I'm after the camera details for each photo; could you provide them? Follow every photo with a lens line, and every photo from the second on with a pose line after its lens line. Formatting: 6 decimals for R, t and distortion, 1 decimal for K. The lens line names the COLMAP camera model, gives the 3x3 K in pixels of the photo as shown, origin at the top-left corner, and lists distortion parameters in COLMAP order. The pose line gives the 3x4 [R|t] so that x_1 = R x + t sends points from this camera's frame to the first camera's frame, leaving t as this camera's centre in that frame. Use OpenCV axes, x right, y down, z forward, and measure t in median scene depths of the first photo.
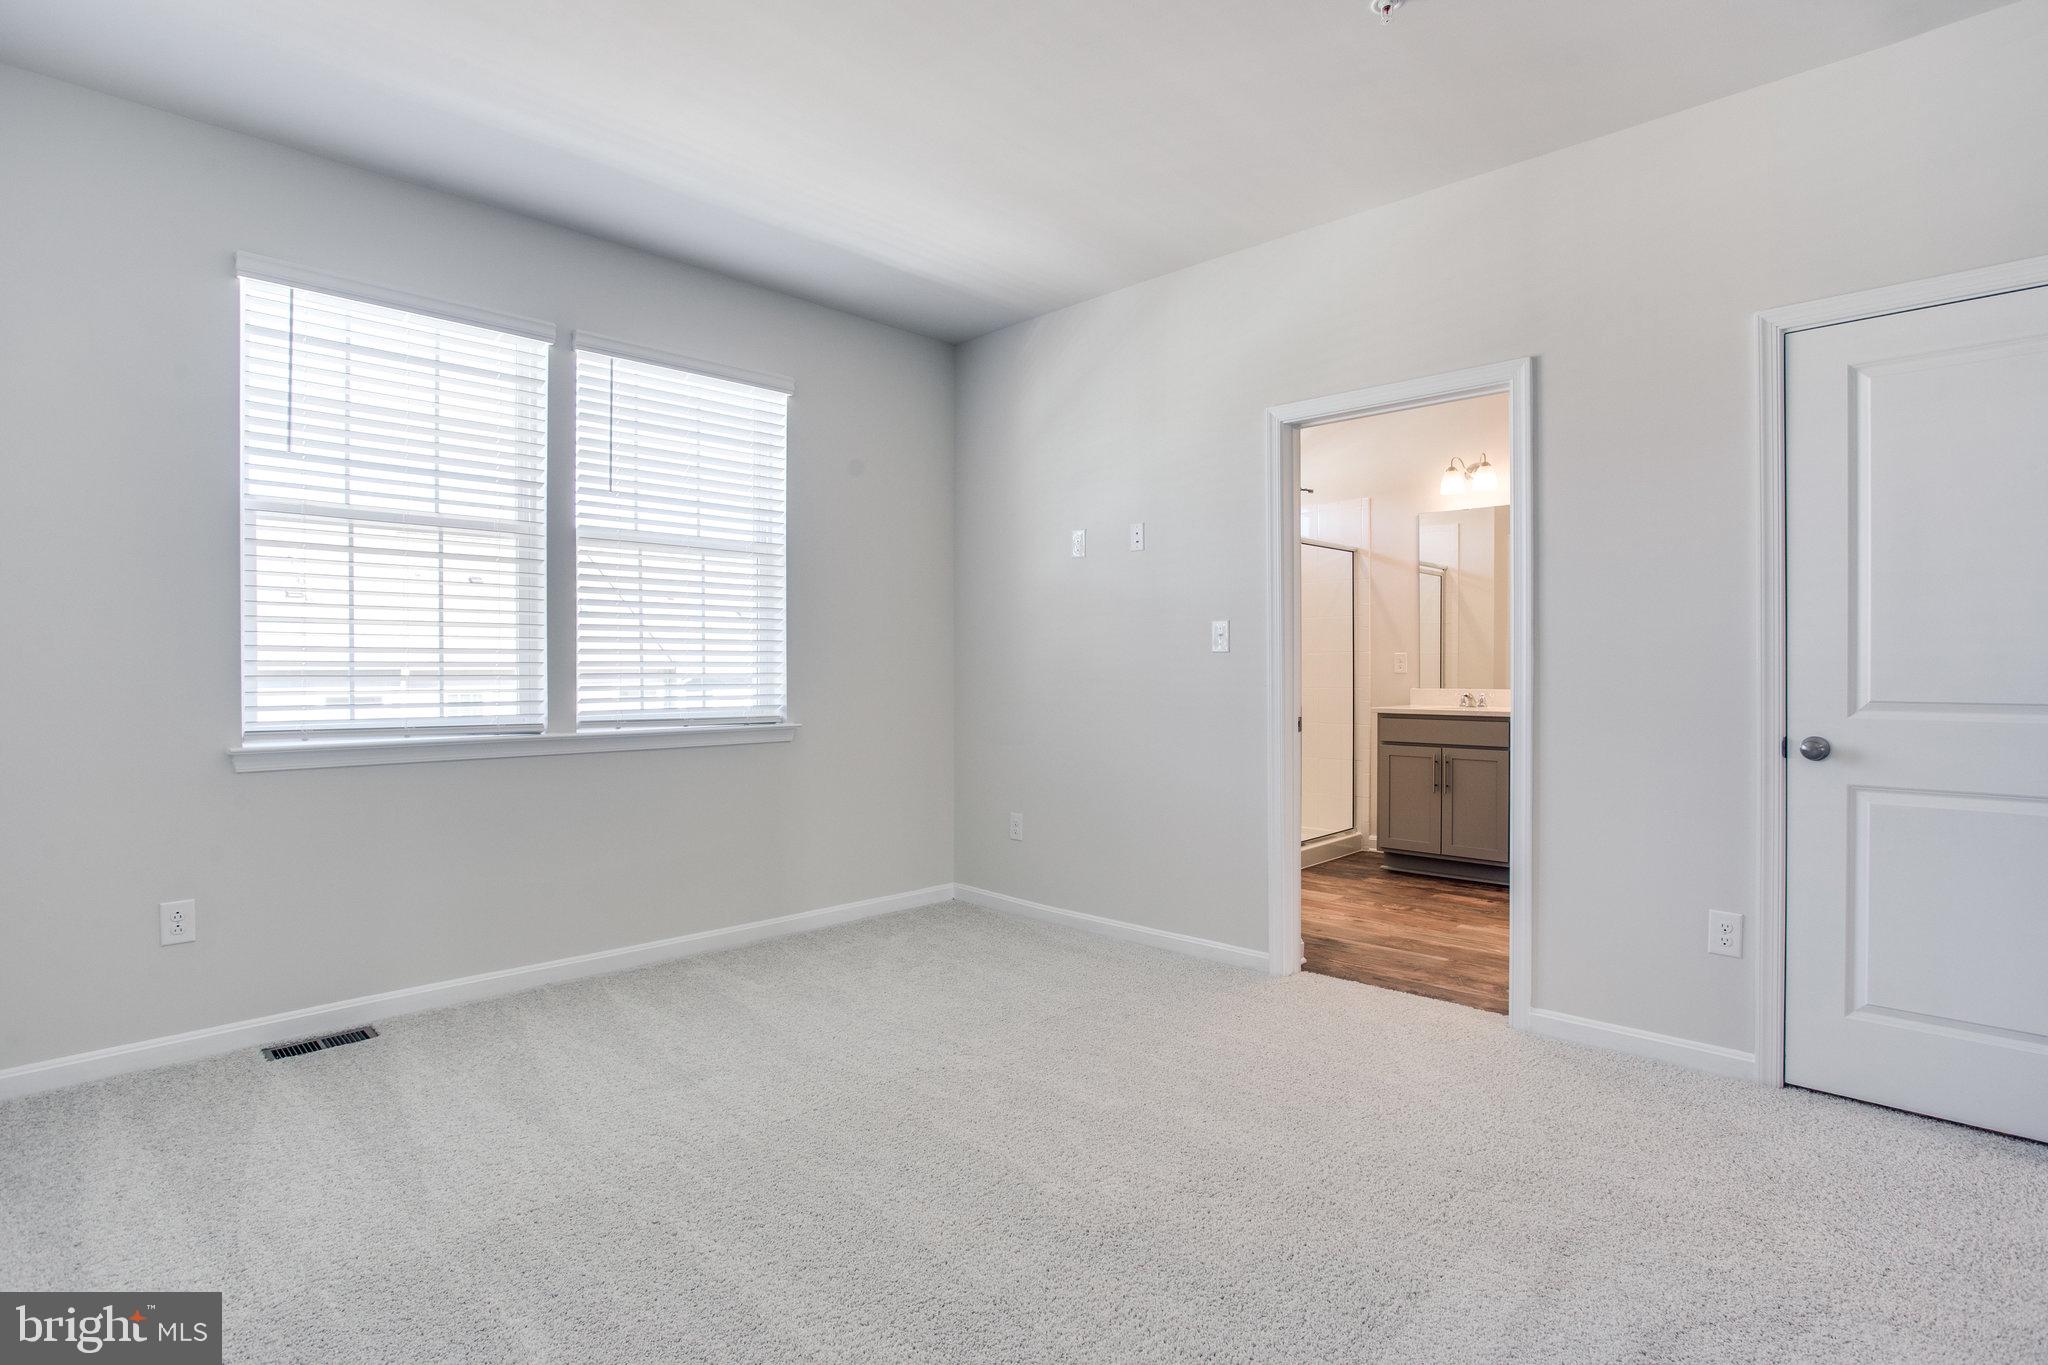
lens RADIAL K [[1009.3, 0, 1037.4], [0, 1009.3, 668.6], [0, 0, 1]] dist [-0.046119, 0.012508]
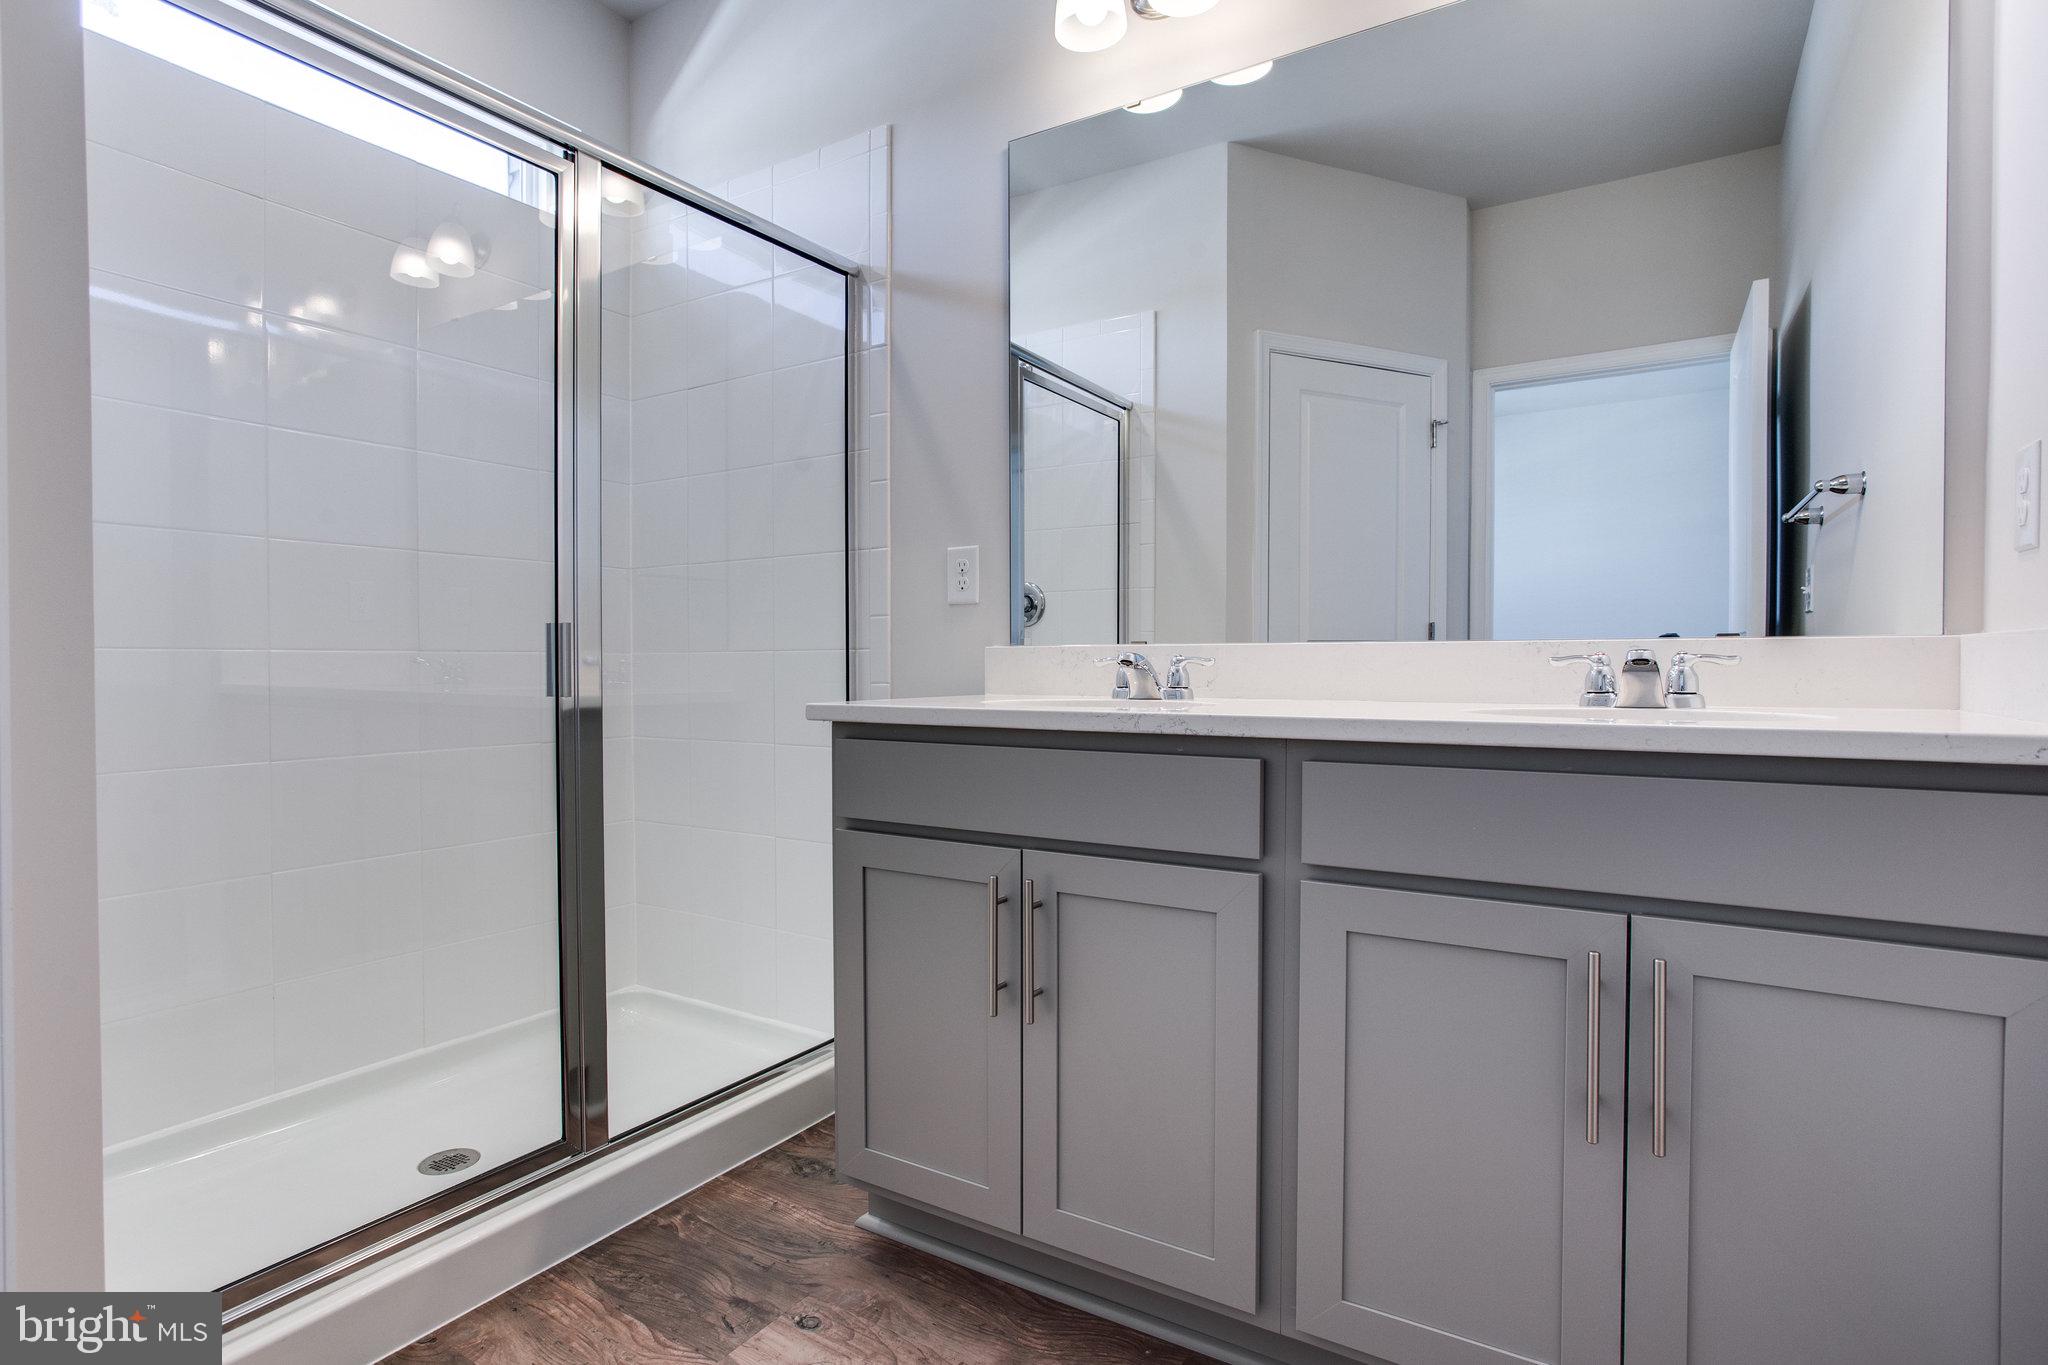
lens RADIAL K [[1009.3, 0, 1022.8], [0, 1009.3, 673.7], [0, 0, 1]] dist [-0.046119, 0.012508]
pose [[0.978365, -0.011916, 0.206543, 0.301061], [0.009334, 0.999866, 0.013470, 0.023312], [-0.206676, -0.011250, 0.978345, 0.633862]]
